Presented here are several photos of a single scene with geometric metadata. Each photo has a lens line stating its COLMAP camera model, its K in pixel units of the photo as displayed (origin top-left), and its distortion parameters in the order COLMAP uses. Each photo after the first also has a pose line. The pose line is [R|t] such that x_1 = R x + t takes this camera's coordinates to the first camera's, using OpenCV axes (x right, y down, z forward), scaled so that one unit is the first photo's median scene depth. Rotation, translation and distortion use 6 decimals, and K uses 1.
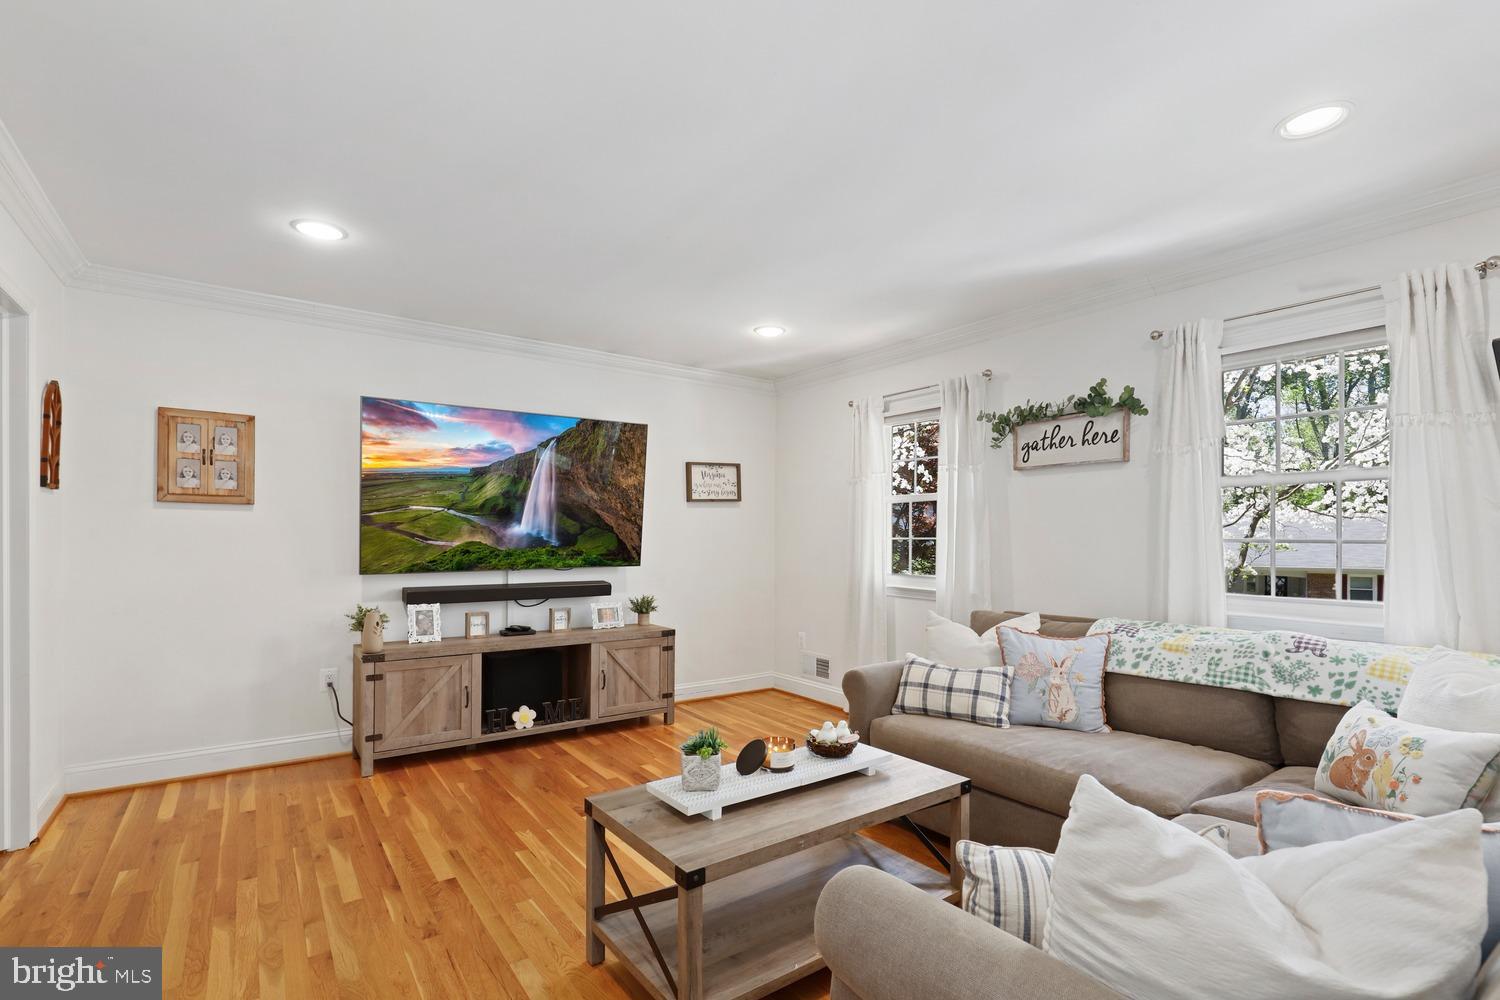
lens RADIAL K [[689.9, 0, 745.6], [0, 689.9, 527.9], [0, 0, 1]] dist [-0.002132, -0.000398]
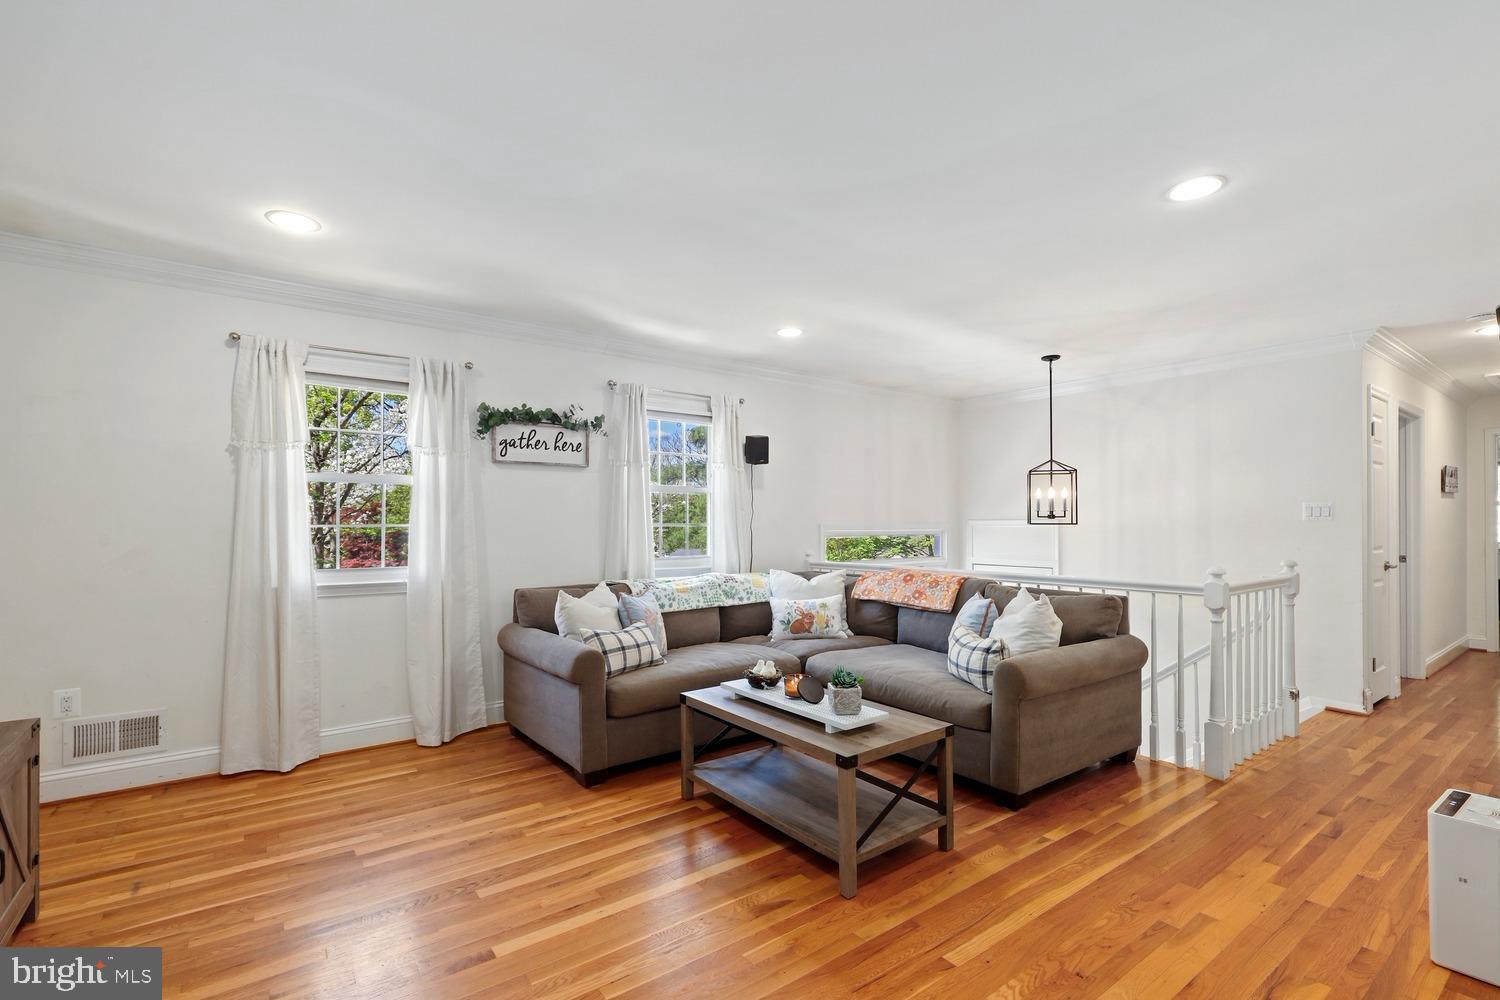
lens RADIAL K [[678.3, 0, 747.8], [0, 678.3, 521.3], [0, 0, 1]] dist [0.001616, -0.000003]
pose [[-0.013597, -0.000735, 0.999907, -0.730420], [-0.010565, 0.999944, 0.000592, 0.005262], [-0.999852, -0.010556, -0.013604, 0.643535]]
